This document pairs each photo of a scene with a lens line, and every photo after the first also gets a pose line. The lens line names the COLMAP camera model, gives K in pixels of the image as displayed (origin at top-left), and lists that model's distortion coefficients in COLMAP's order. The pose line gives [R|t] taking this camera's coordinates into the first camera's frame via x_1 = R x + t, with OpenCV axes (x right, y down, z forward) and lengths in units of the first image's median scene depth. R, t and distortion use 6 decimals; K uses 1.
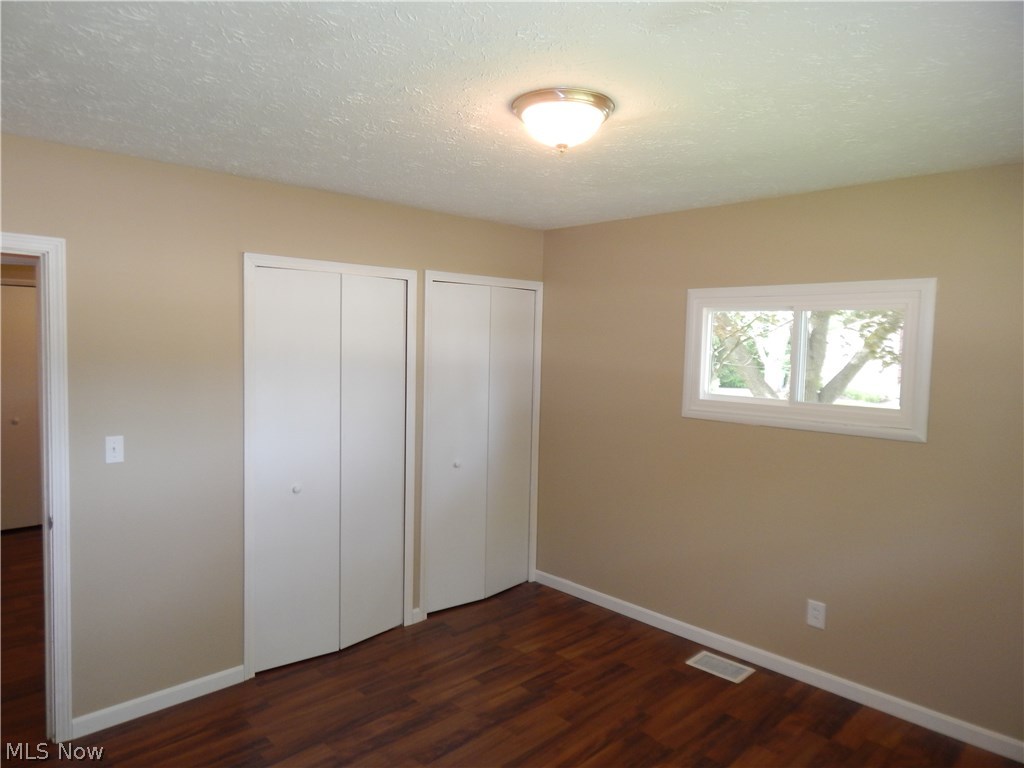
lens RADIAL K [[675.4, 0, 512.0], [0, 675.4, 384.0], [0, 0, 1]] dist [-0.003797, 0.001975]
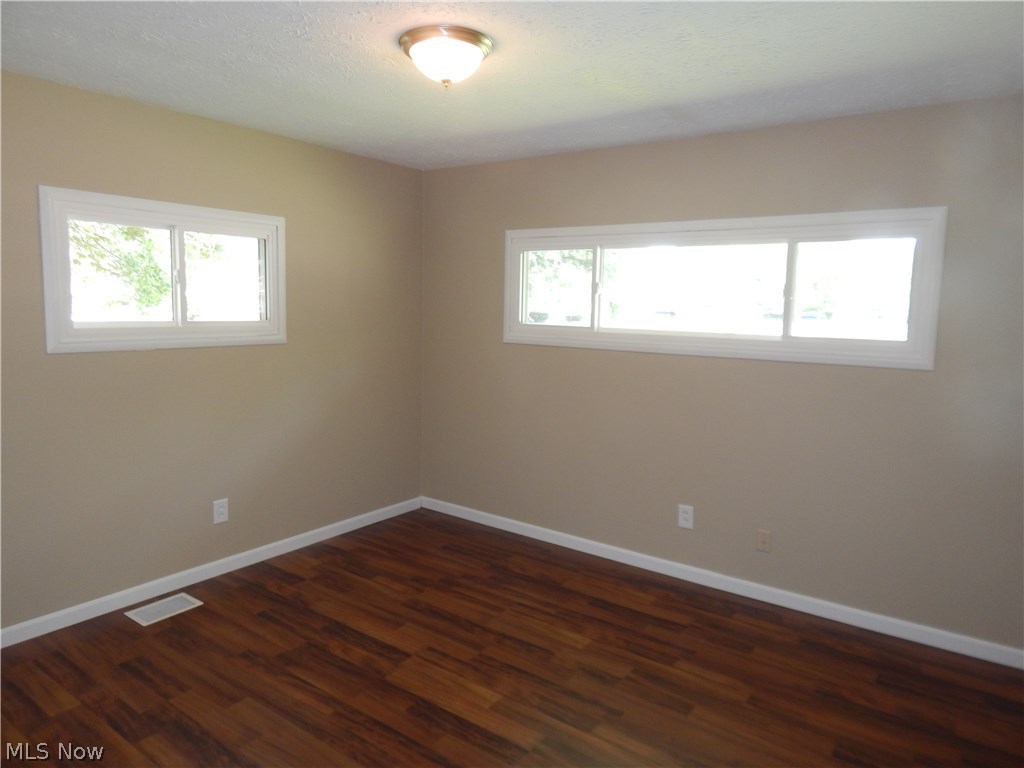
lens RADIAL K [[675.4, 0, 512.0], [0, 675.4, 384.0], [0, 0, 1]] dist [-0.003797, 0.001975]
pose [[-0.167398, -0.147178, 0.974842, -0.740075], [0.036498, 0.987191, 0.155310, -0.022812], [-0.985214, 0.061579, -0.159882, 0.749396]]
